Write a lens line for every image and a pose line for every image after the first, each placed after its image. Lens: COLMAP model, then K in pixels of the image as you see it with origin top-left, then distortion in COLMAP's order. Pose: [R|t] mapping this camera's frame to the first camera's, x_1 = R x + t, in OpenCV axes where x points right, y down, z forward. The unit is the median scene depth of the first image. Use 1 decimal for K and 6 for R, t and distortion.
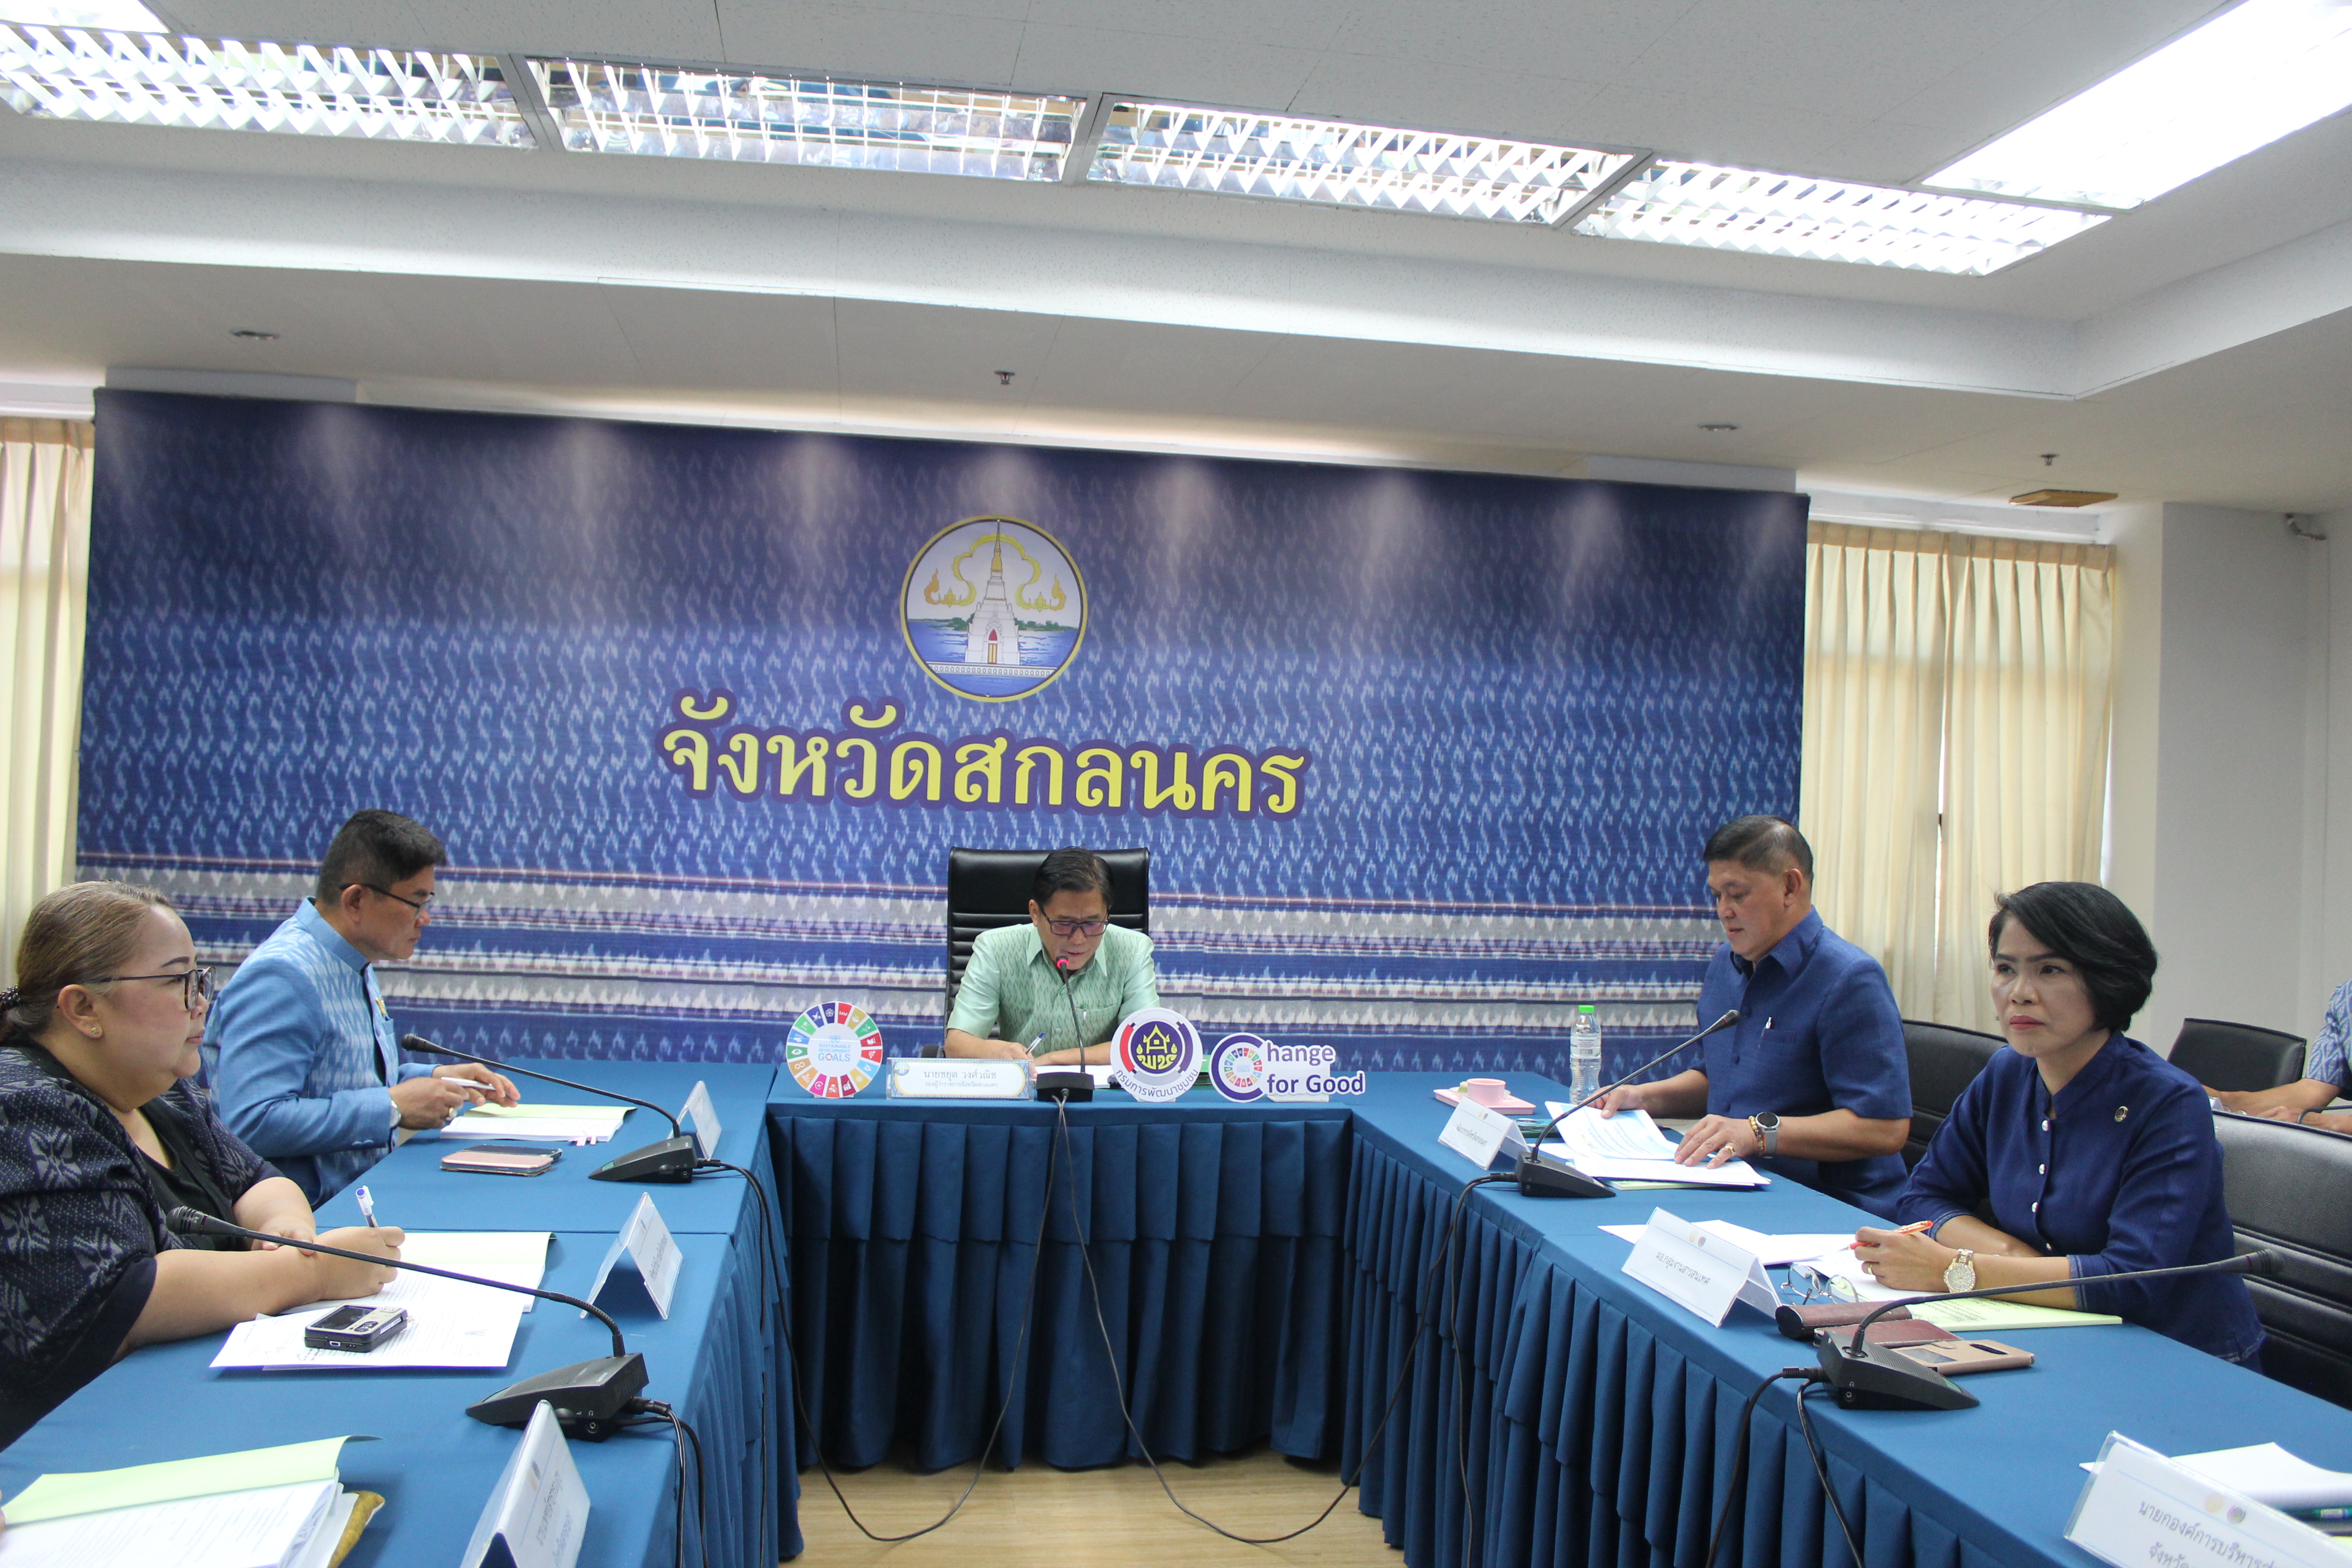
lens RADIAL K [[1960.6, 0, 1168.6], [0, 1960.6, 798.6], [0, 0, 1]] dist [-0.169670, 0.154211]
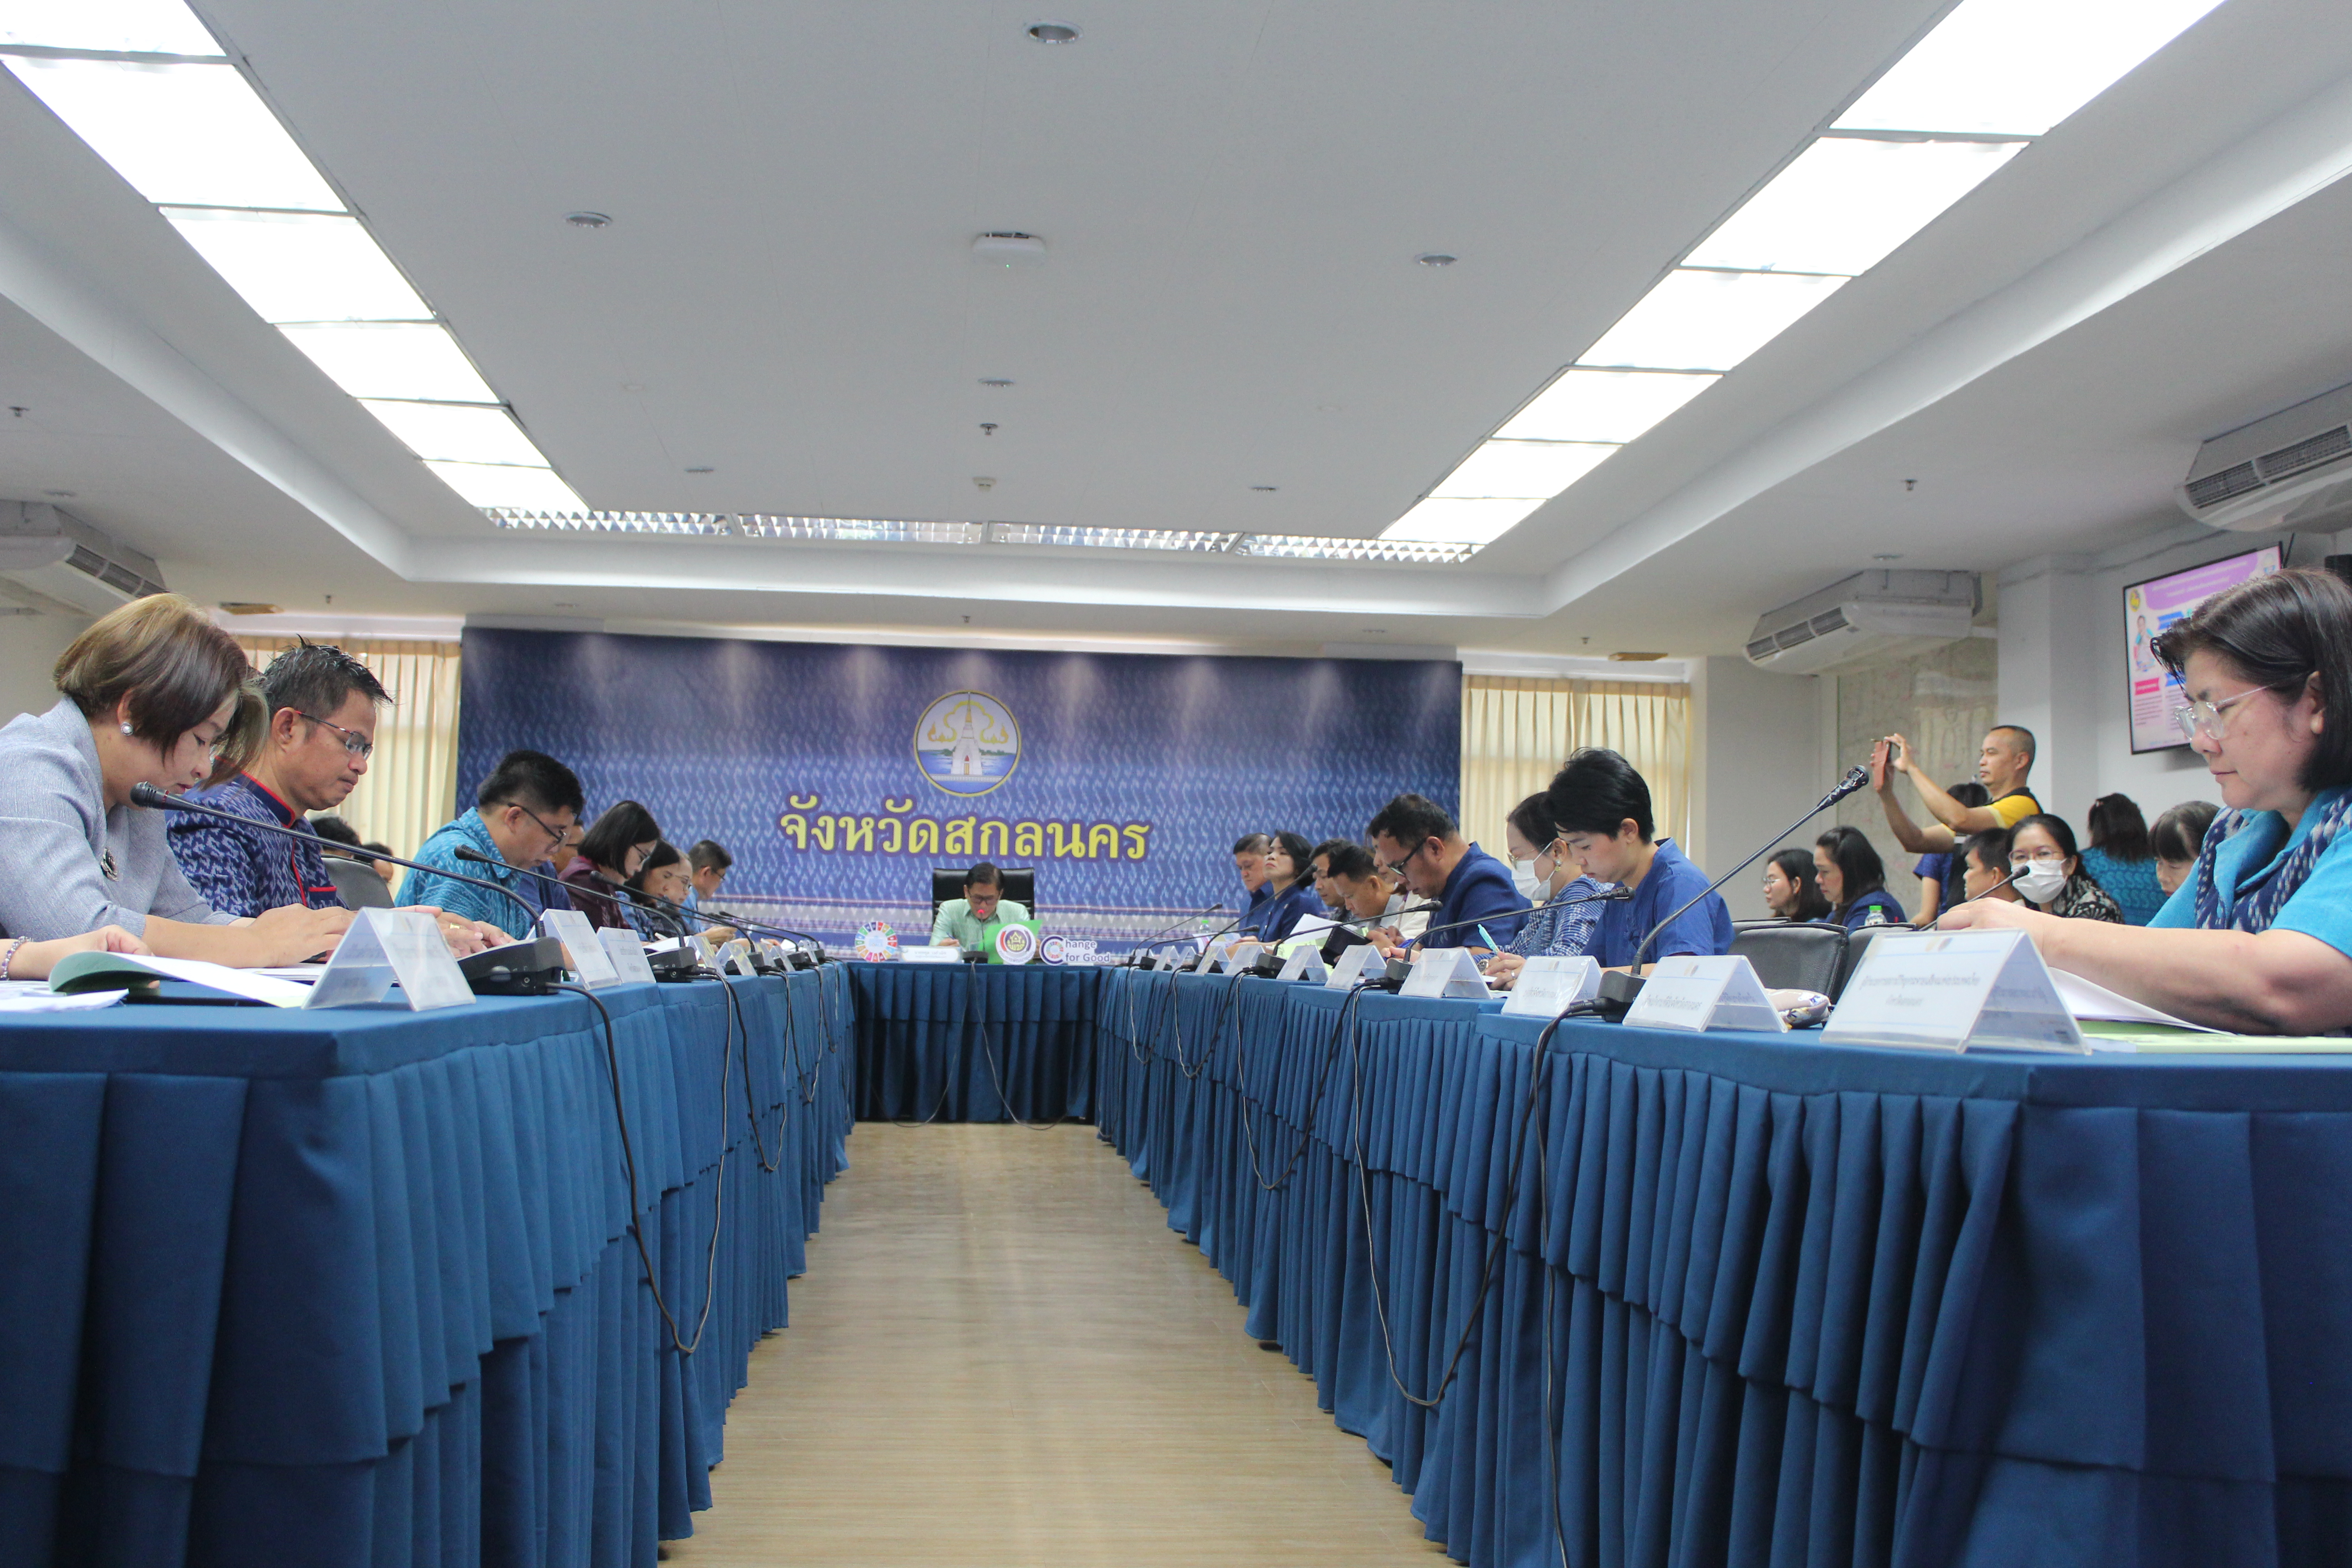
lens RADIAL K [[2485.1, 0, 1167.2], [0, 2485.1, 764.4], [0, 0, 1]] dist [-0.092384, 0.000000]
pose [[0.998222, -0.018325, -0.056712, 0.215062], [0.014117, 0.997178, -0.073732, 0.088262], [0.057903, 0.072800, 0.995664, -1.203620]]
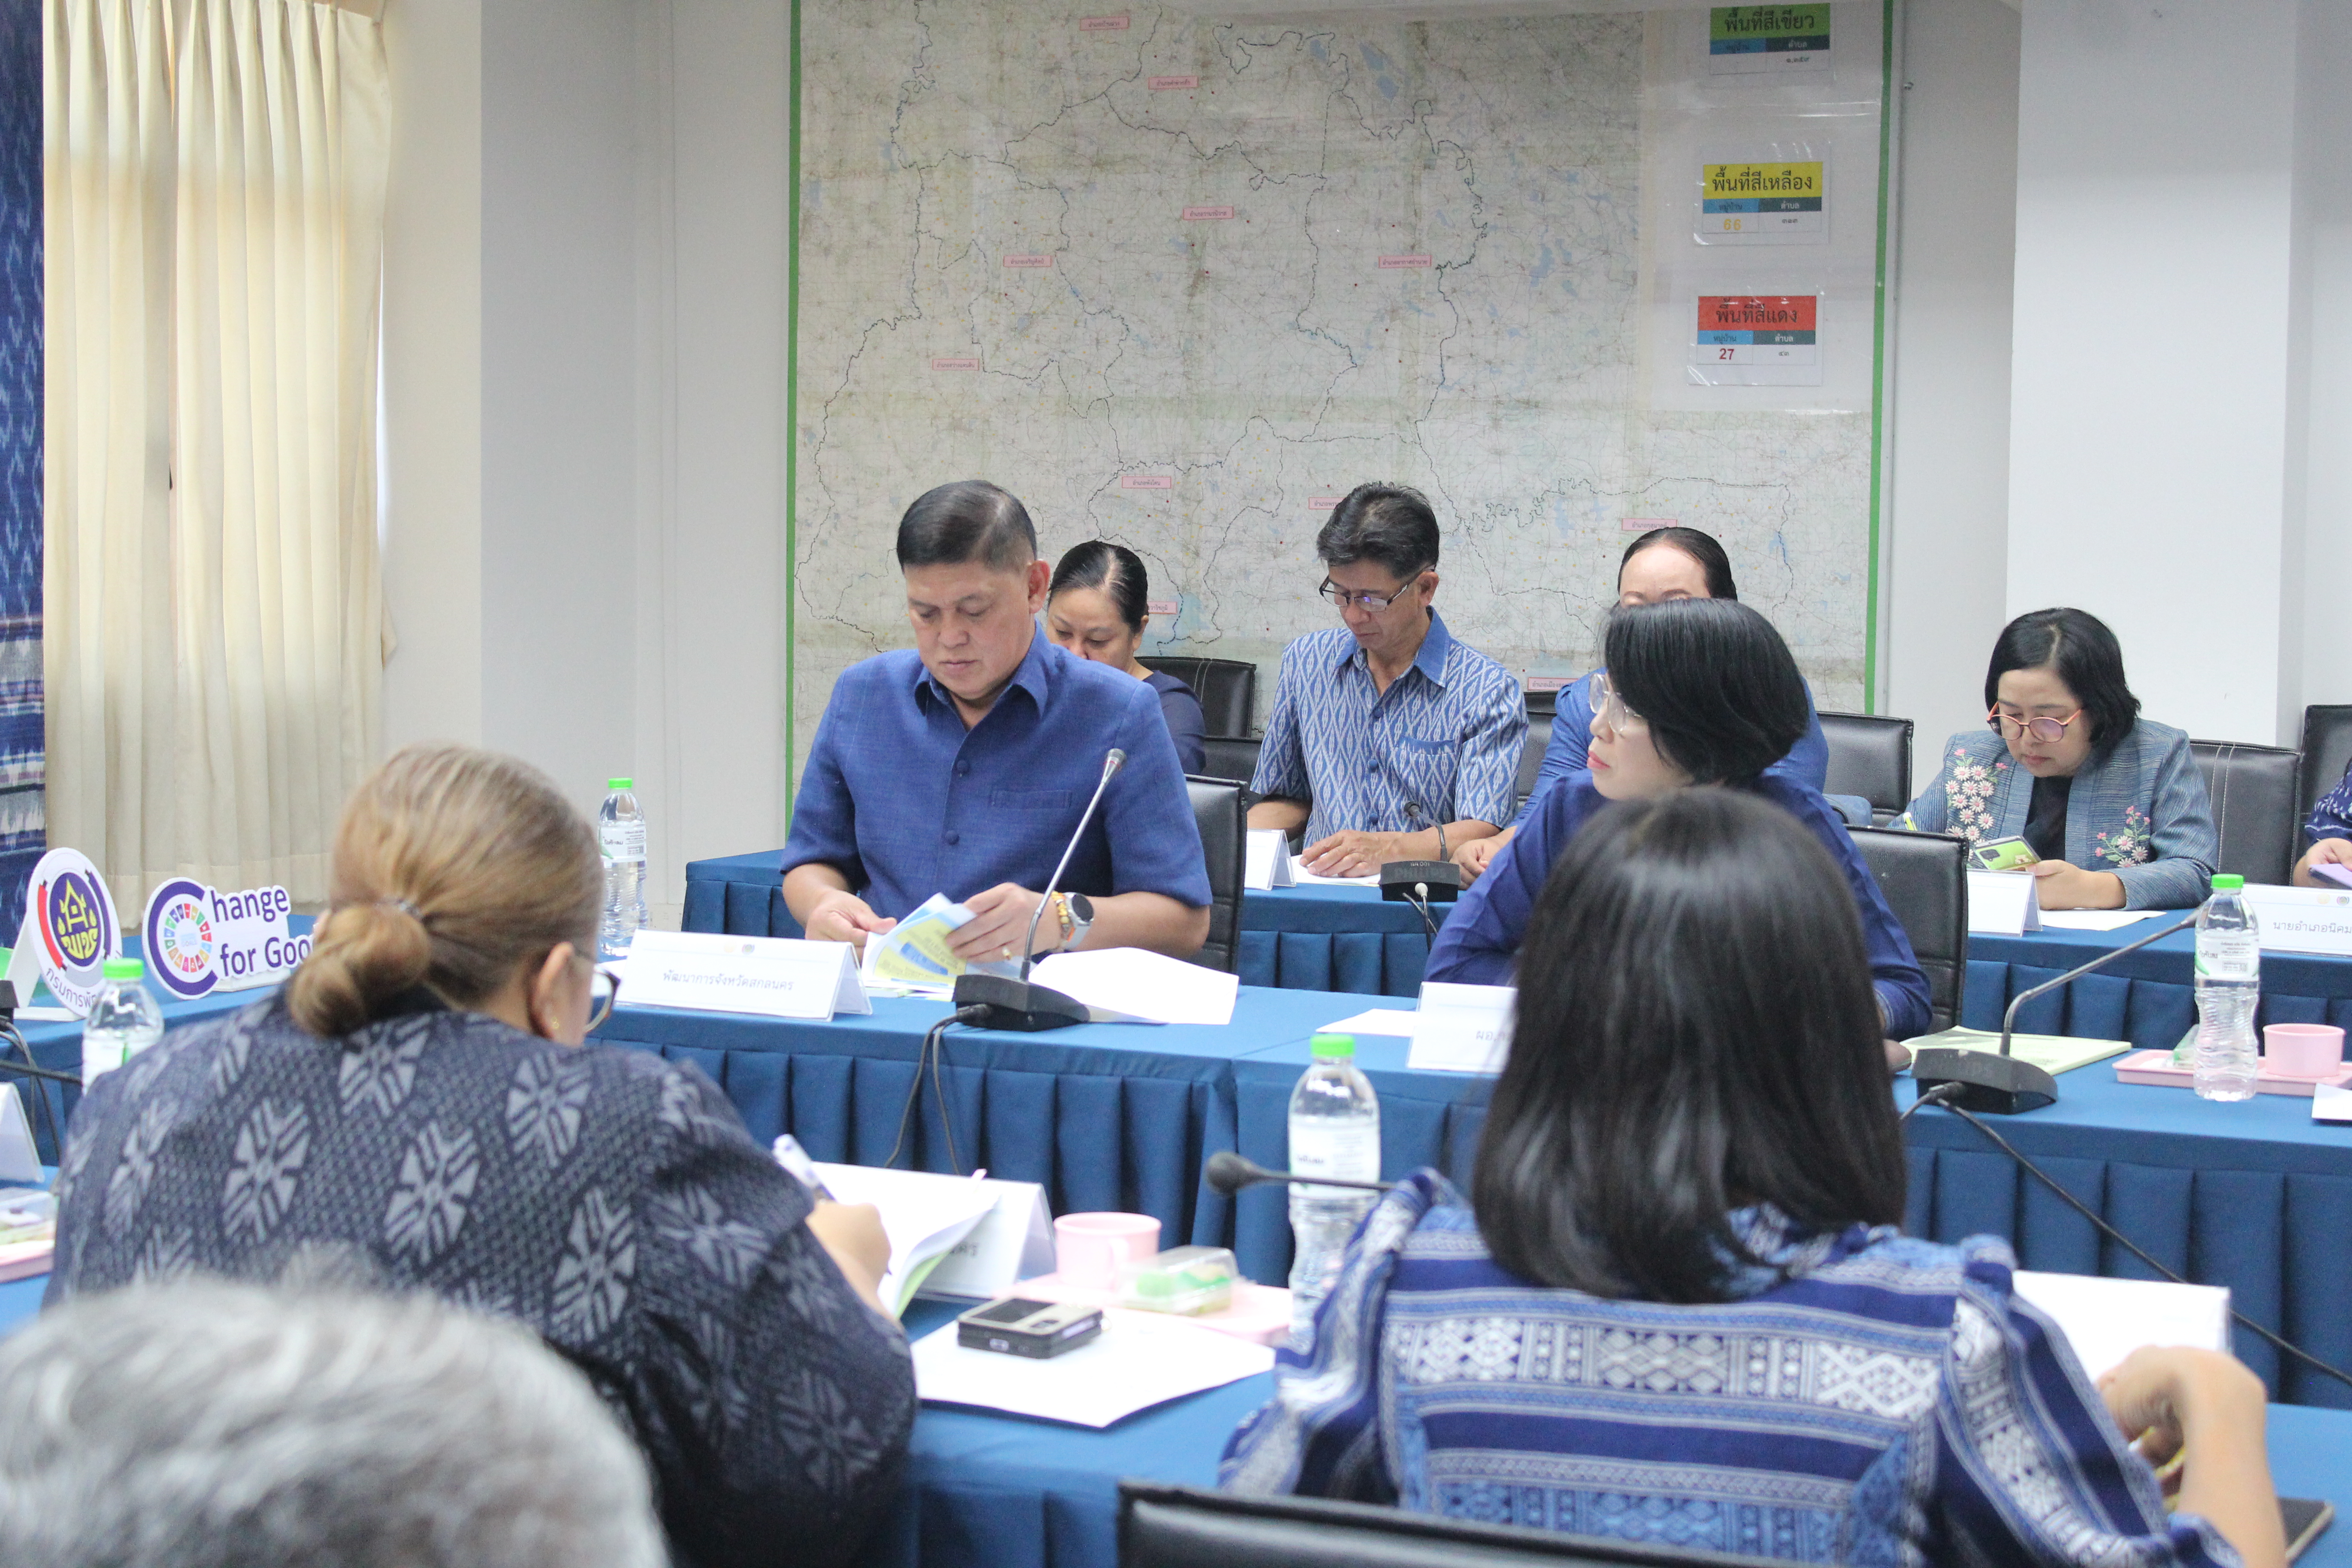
lens RADIAL K [[4123.1, 0, 1168.0], [0, 4123.1, 794.8], [0, 0, 1]] dist [0.011022, 0.000000]
pose [[0.577799, -0.090000, 0.811202, -0.487349], [0.005325, 0.994296, 0.106521, -0.018191], [-0.816162, -0.057228, 0.574983, 0.057883]]
